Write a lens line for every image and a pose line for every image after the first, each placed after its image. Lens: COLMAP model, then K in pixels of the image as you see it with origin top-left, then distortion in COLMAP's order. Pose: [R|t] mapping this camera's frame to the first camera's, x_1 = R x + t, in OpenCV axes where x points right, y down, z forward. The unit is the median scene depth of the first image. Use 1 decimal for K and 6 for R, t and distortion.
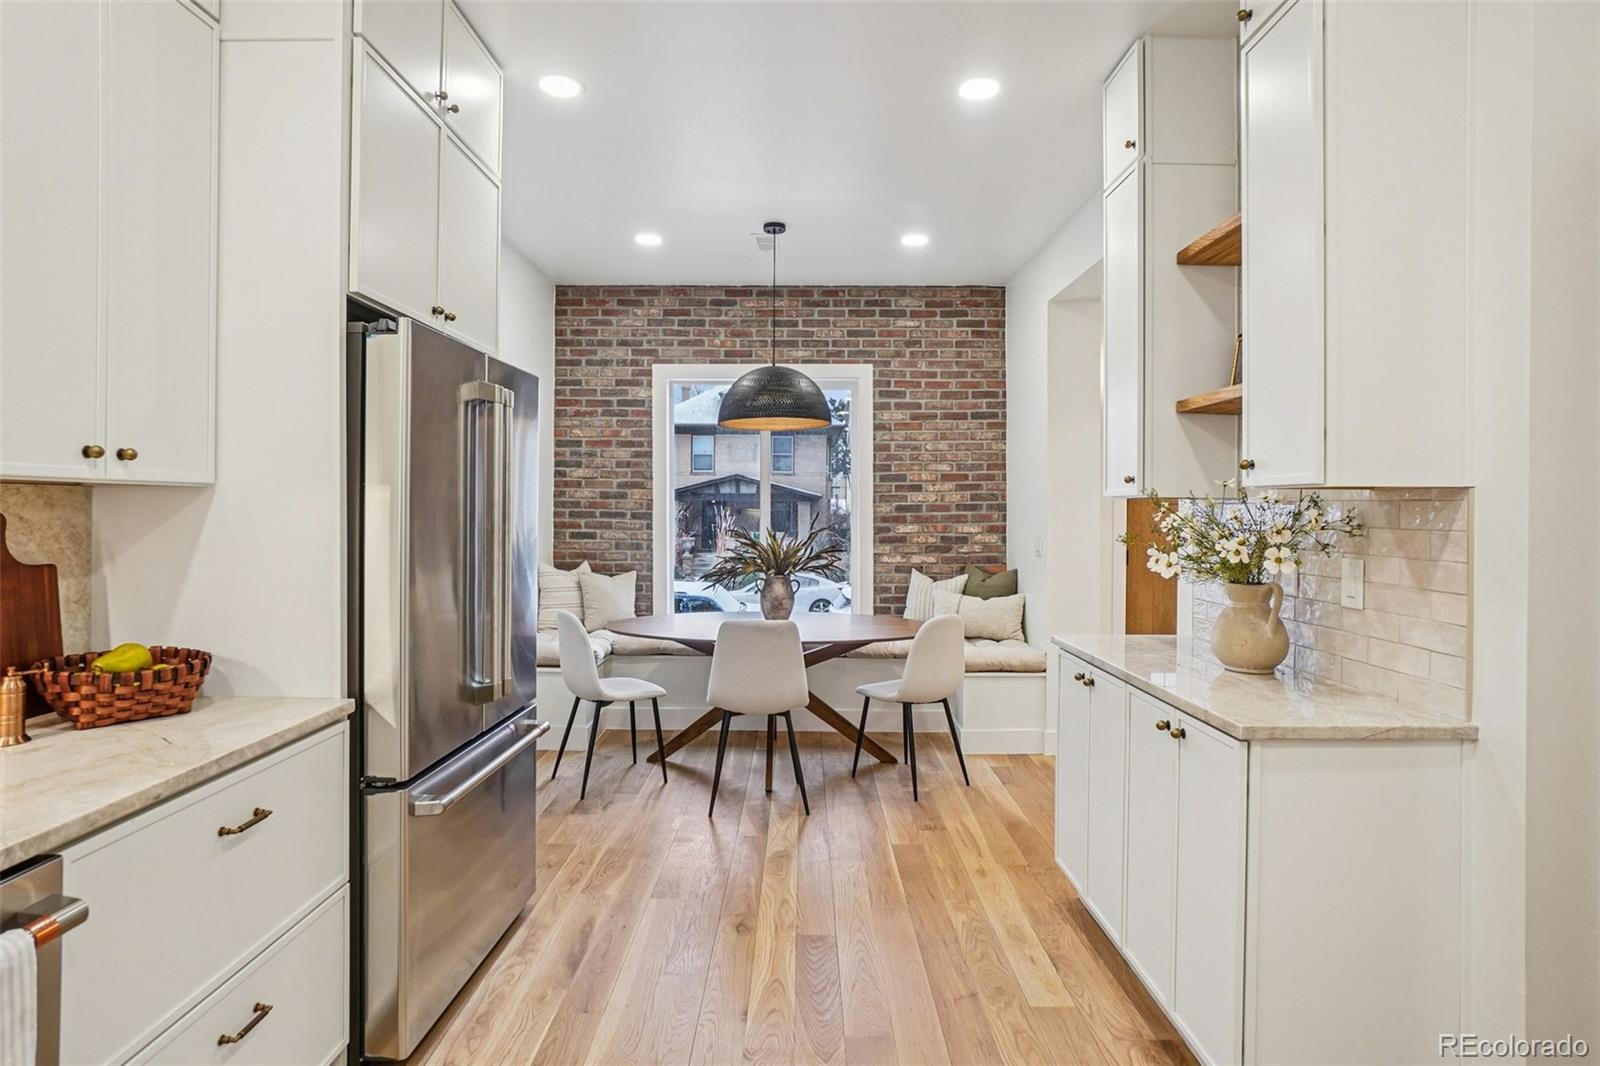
lens RADIAL K [[834.3, 0, 801.8], [0, 834.3, 518.5], [0, 0, 1]] dist [-0.039876, 0.005870]
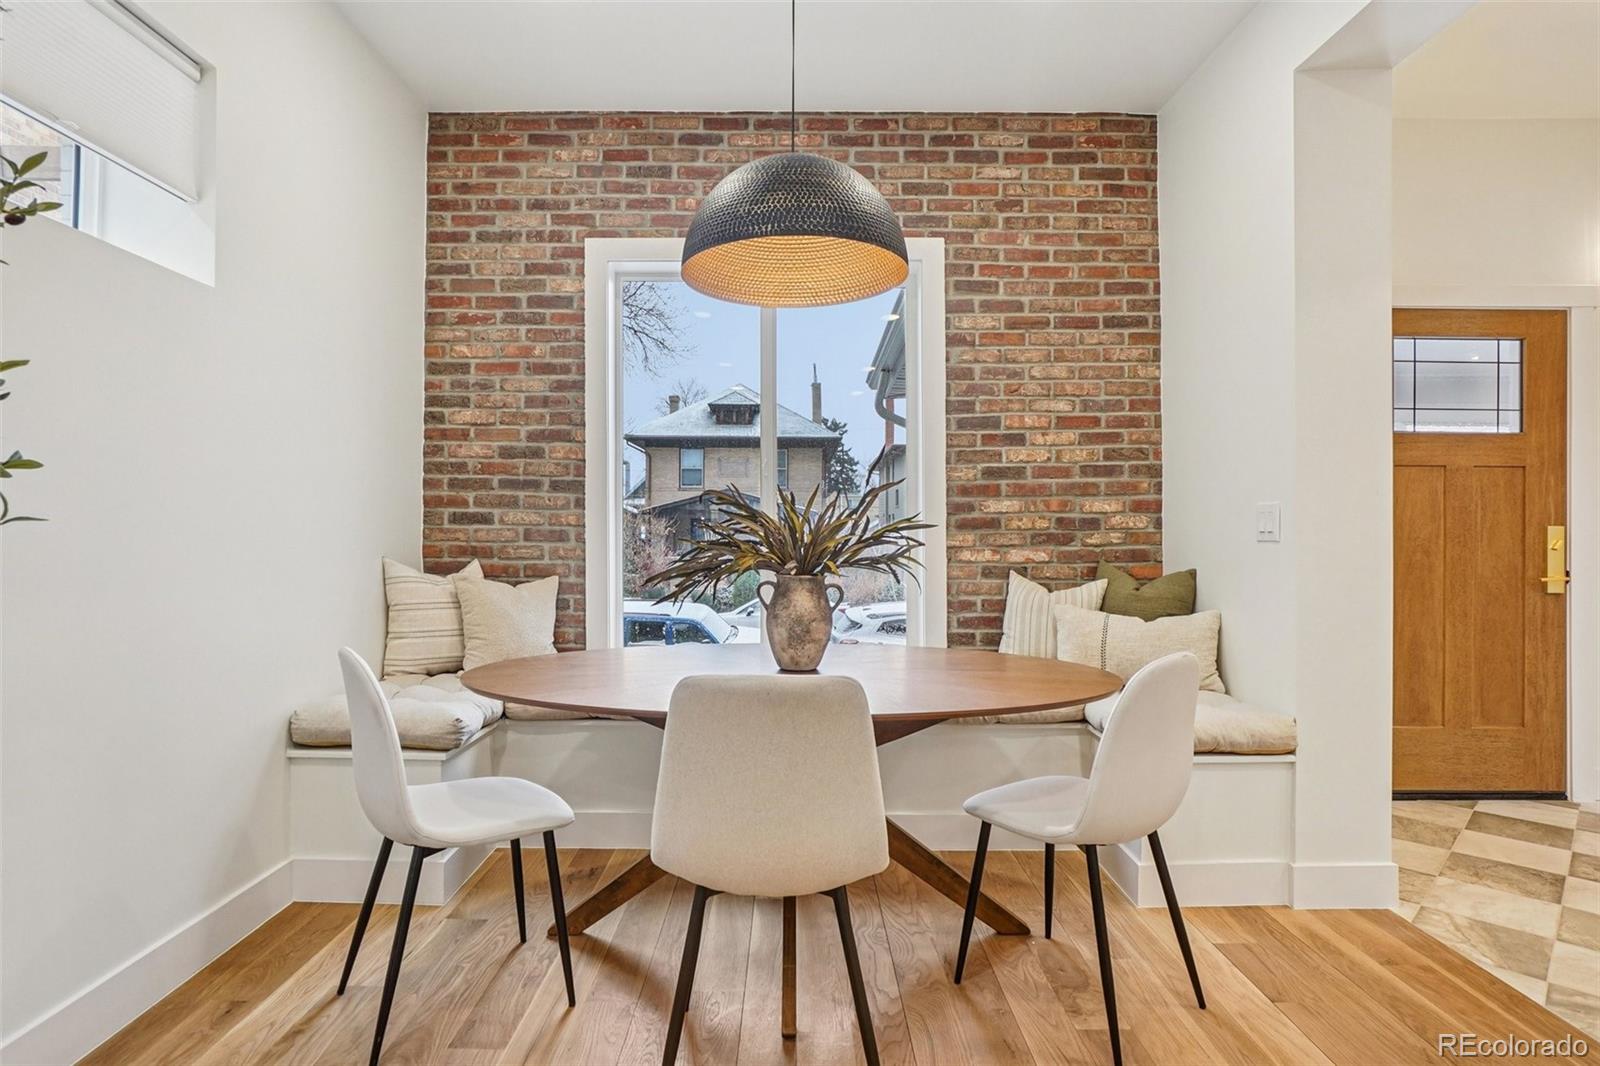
lens RADIAL K [[834.3, 0, 801.0], [0, 834.3, 531.5], [0, 0, 1]] dist [-0.039876, 0.005870]
pose [[0.999952, -0.002694, 0.009432, -0.026932], [0.002807, 0.999924, -0.011979, 0.038163], [-0.009399, 0.012005, 0.999884, 0.391702]]
